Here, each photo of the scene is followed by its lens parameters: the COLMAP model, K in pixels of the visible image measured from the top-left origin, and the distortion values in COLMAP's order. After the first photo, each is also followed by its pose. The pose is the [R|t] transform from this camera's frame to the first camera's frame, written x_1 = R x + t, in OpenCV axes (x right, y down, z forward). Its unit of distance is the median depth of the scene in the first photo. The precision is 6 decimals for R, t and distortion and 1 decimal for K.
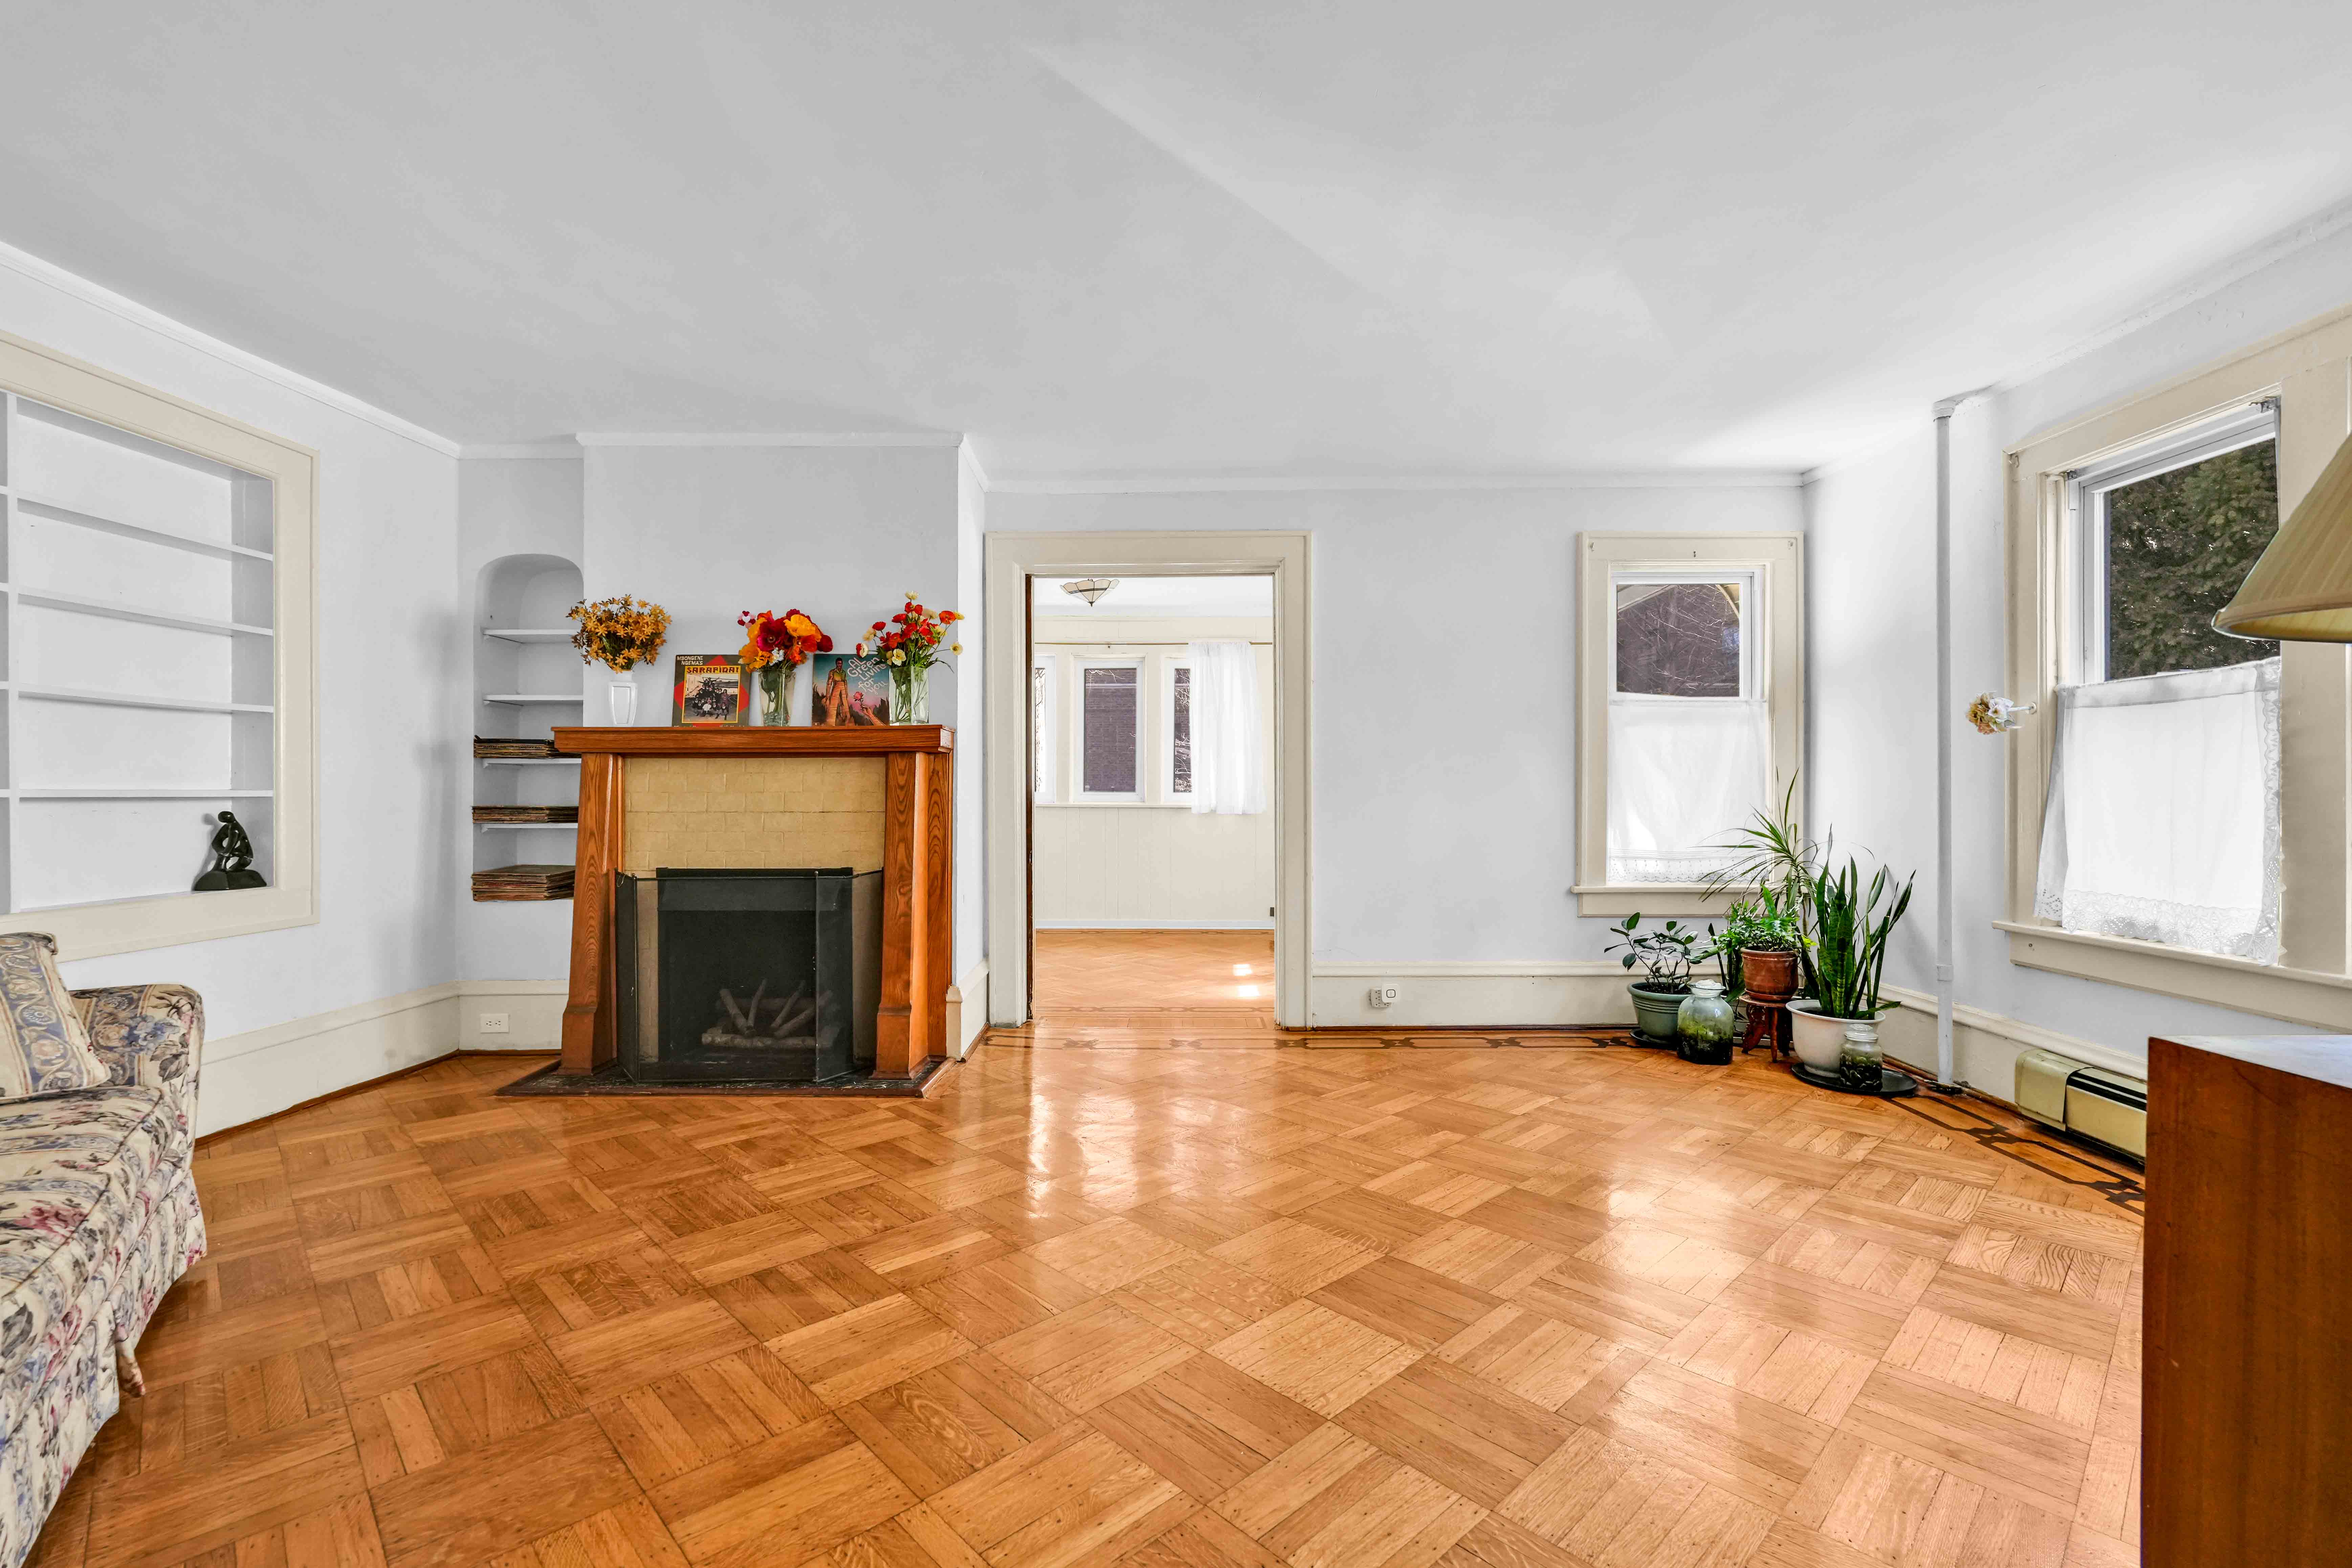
lens RADIAL K [[1050.2, 0, 1171.8], [0, 1050.2, 791.9], [0, 0, 1]] dist [0.000778, 0.001305]
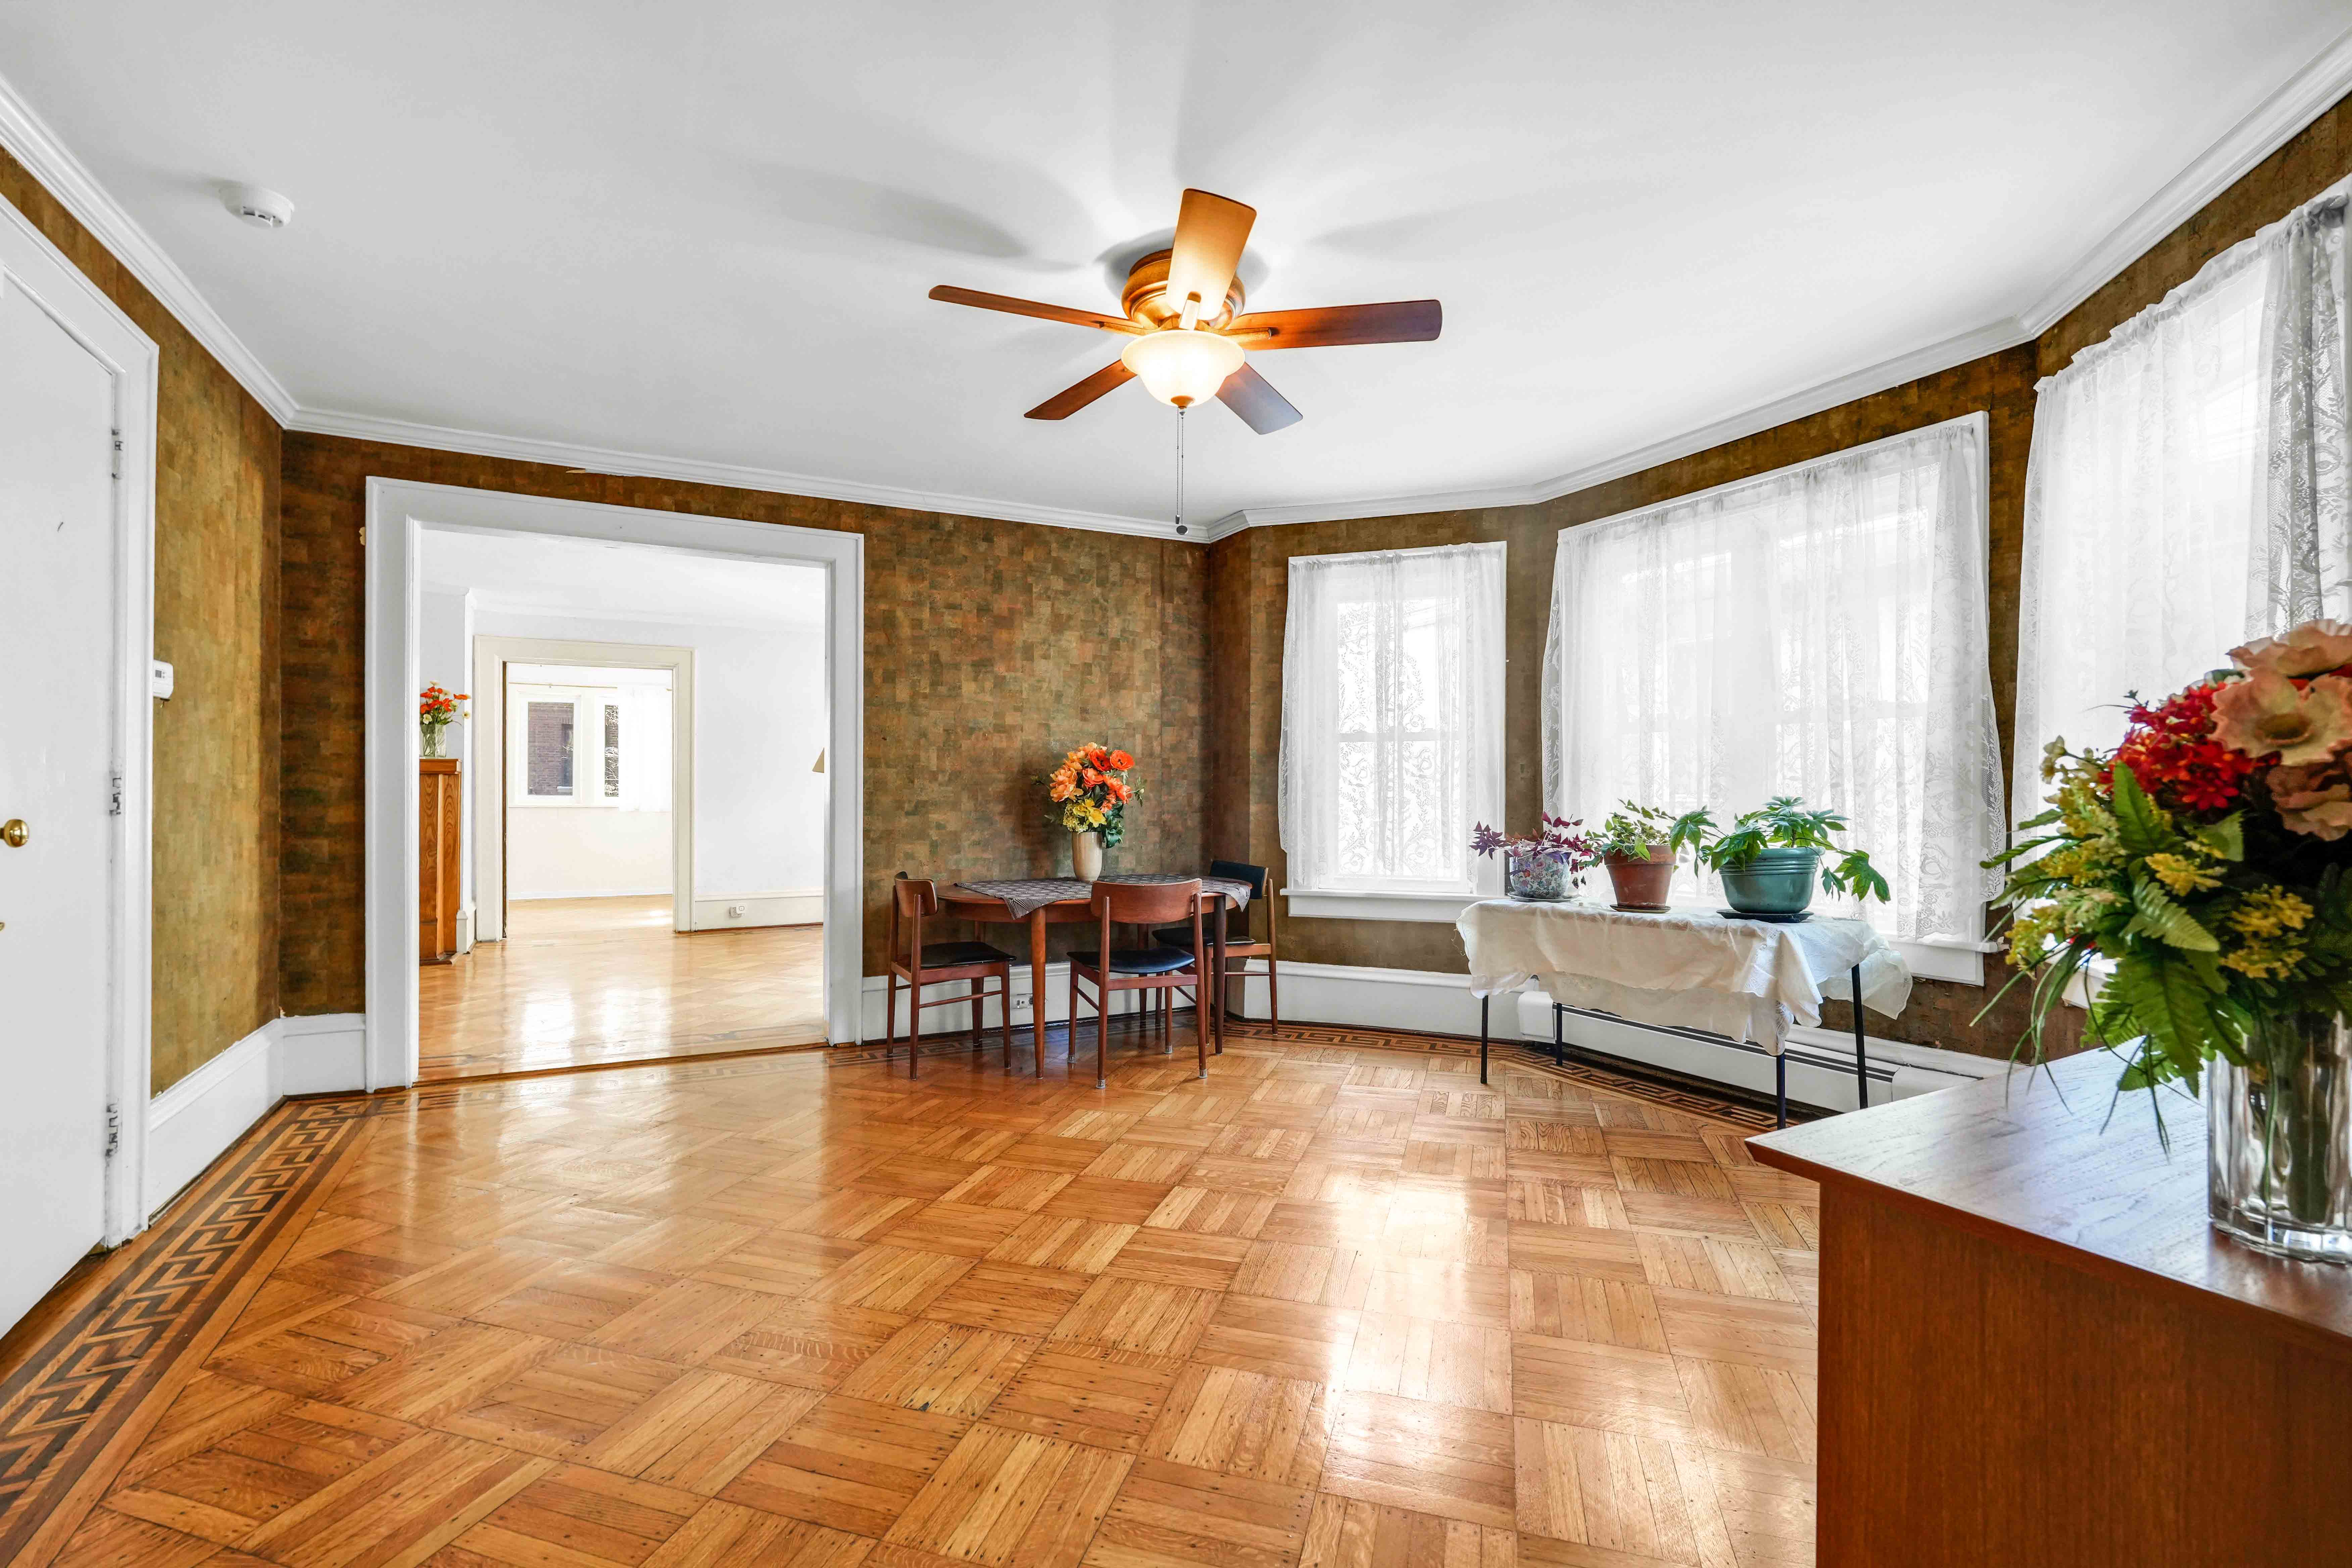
lens RADIAL K [[1050.2, 0, 1156.0], [0, 1050.2, 789.2], [0, 0, 1]] dist [0.000778, 0.001305]
pose [[0.883160, 0.003216, 0.469060, -0.011914], [-0.000770, 0.999985, -0.005407, -0.004110], [-0.469071, 0.004414, 0.883150, -1.056889]]
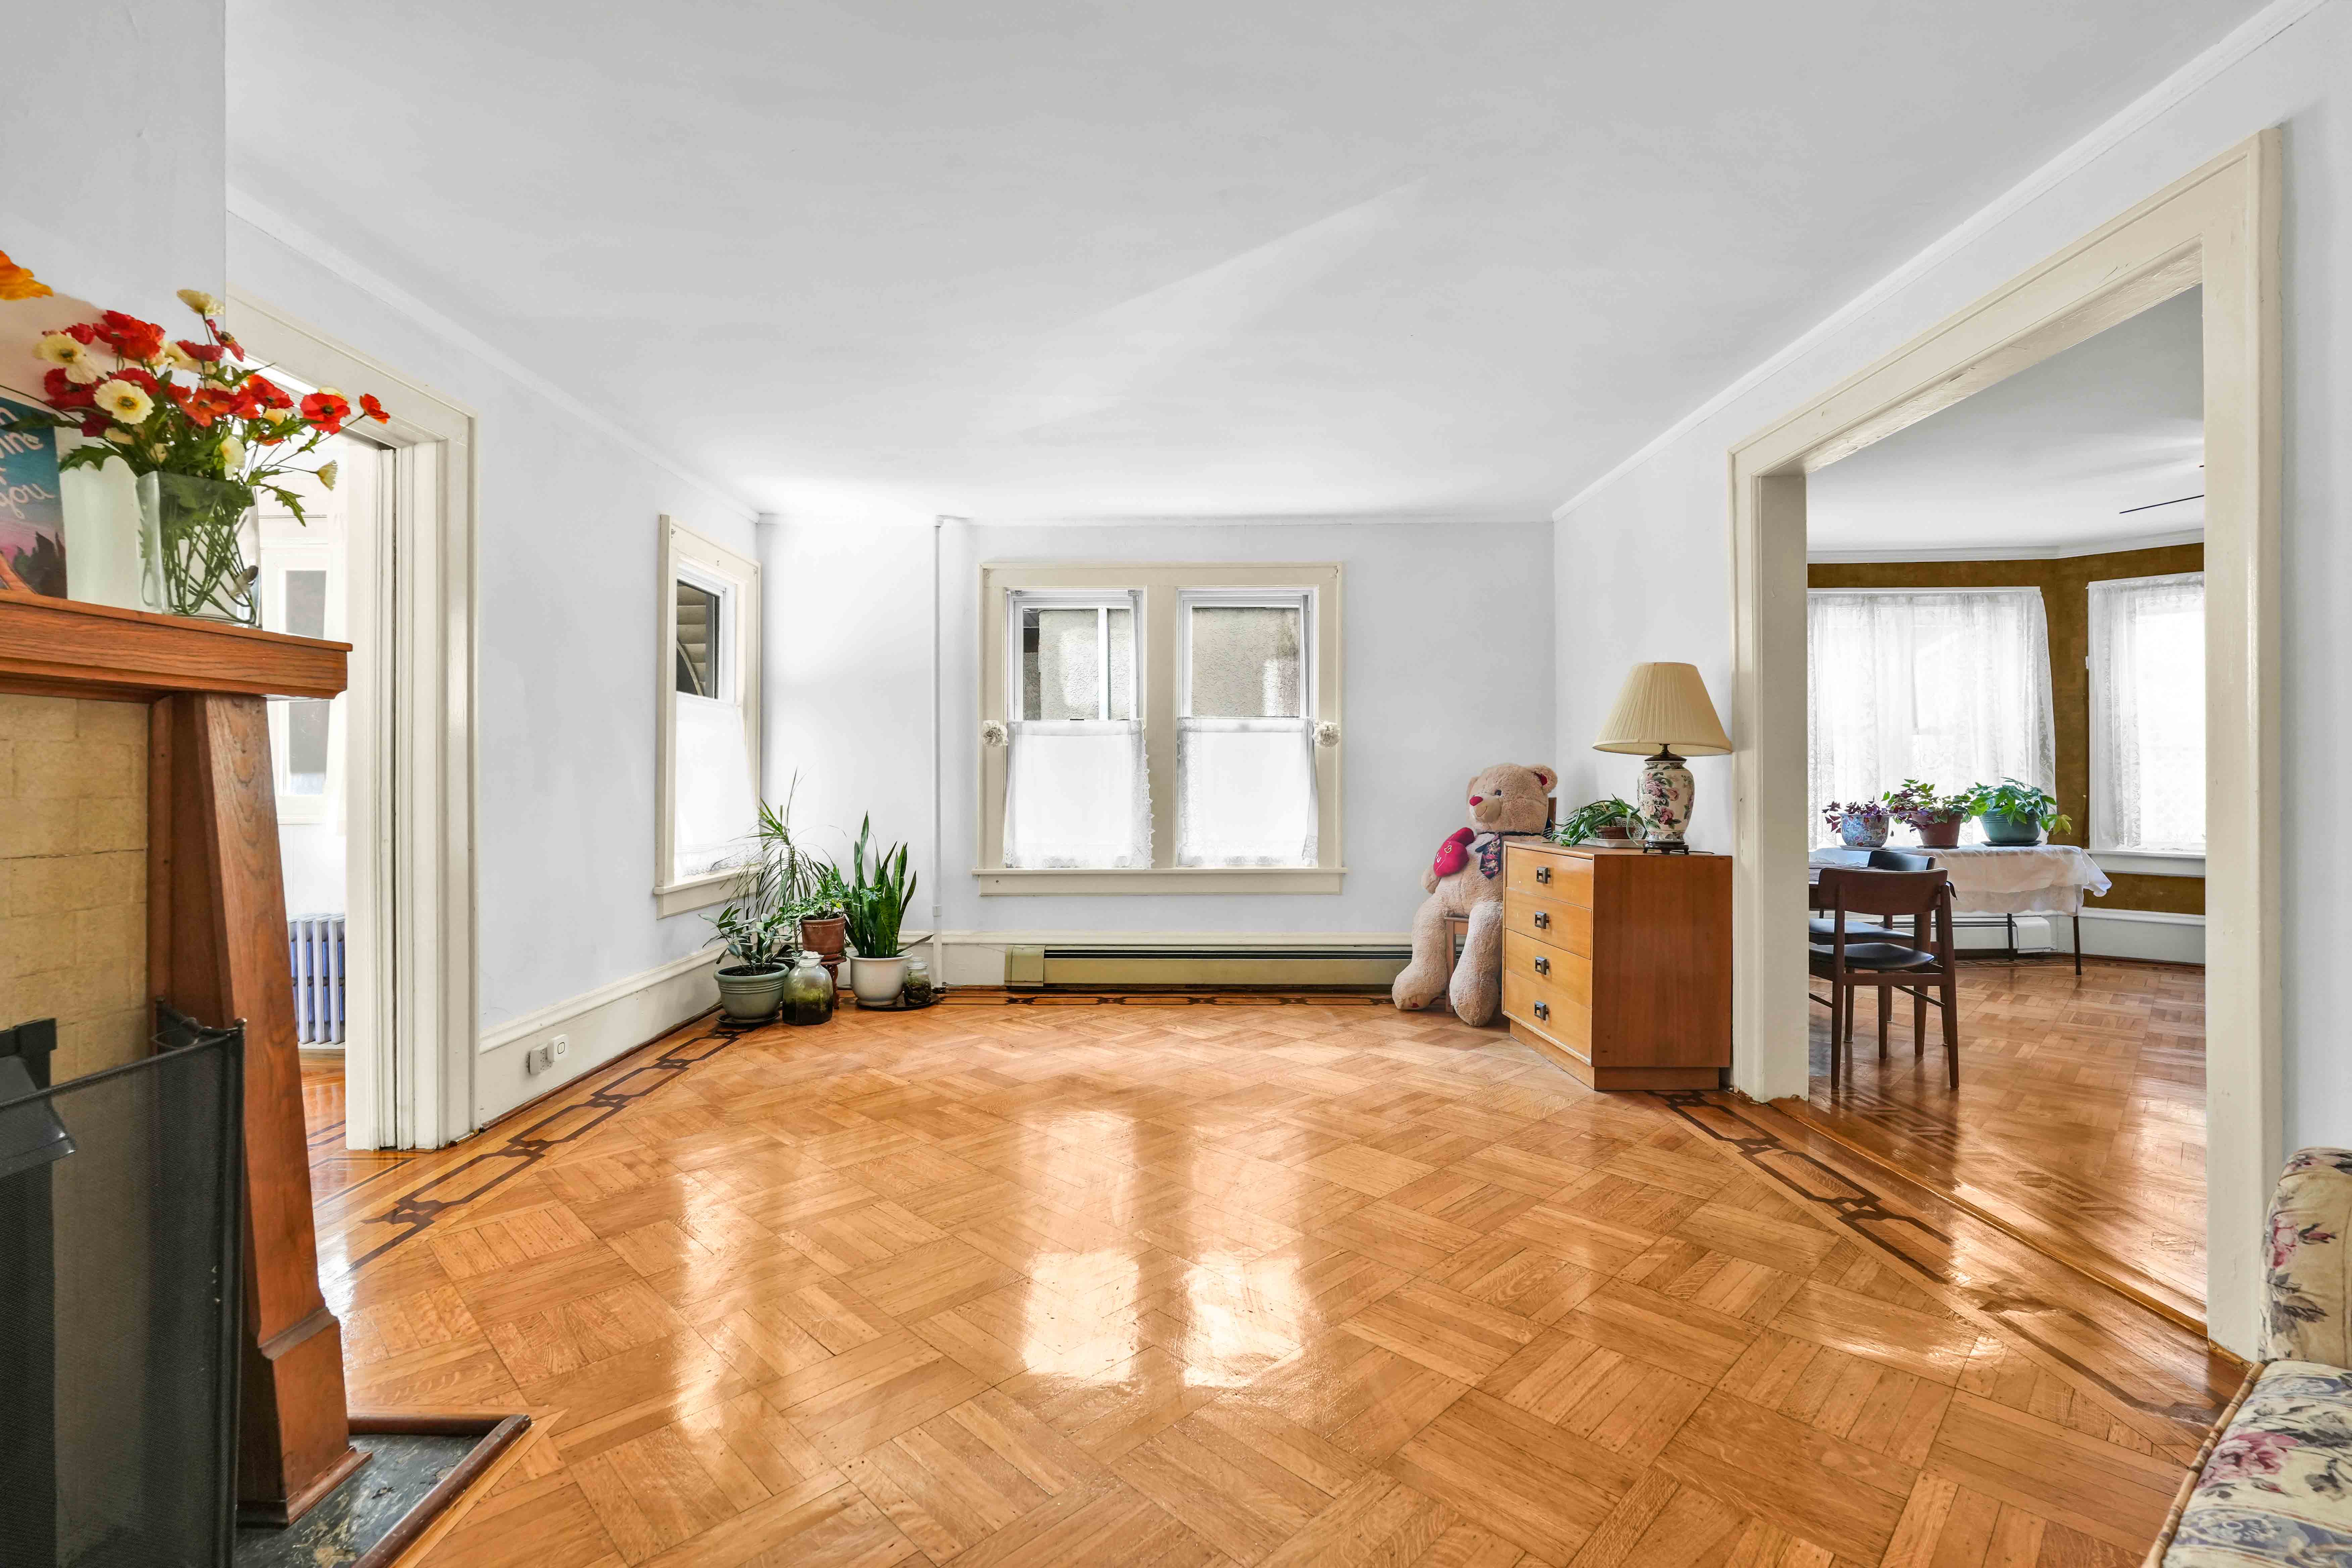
lens RADIAL K [[1050.2, 0, 1166.1], [0, 1050.2, 775.7], [0, 0, 1]] dist [0.000778, 0.001305]
pose [[-0.006470, 0.007556, 0.999951, -0.643032], [0.007499, 0.999944, -0.007508, 0.000449], [-0.999951, 0.007450, -0.006526, 0.626107]]
